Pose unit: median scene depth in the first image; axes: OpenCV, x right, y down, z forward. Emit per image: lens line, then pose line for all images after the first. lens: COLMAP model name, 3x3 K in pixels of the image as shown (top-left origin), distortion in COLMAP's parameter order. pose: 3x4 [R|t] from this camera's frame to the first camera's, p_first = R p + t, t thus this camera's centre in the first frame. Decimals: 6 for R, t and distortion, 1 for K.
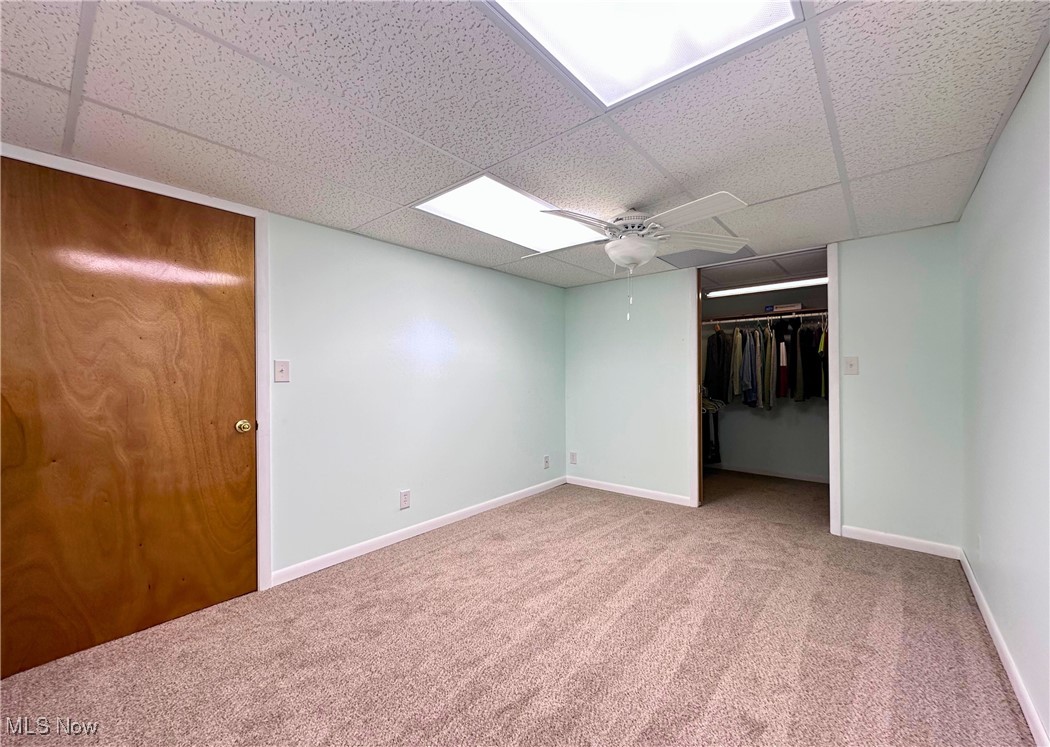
lens RADIAL K [[420.3, 0, 523.0], [0, 420.3, 372.2], [0, 0, 1]] dist [-0.001195, -0.000158]
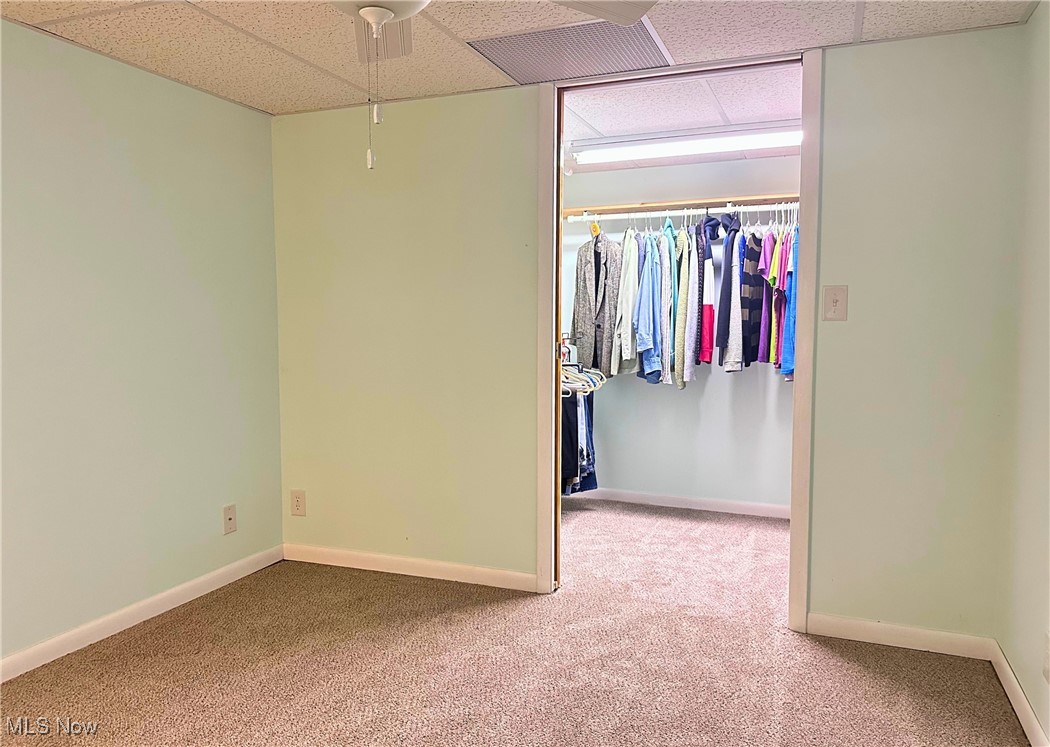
lens RADIAL K [[784.6, 0, 497.1], [0, 784.6, 375.1], [0, 0, 1]] dist [0.003303, 0.000817]
pose [[0.952578, -0.014446, 0.303950, 0.067800], [-0.008208, 0.997289, 0.073123, 0.002697], [-0.304183, -0.072150, 0.949877, 0.140967]]
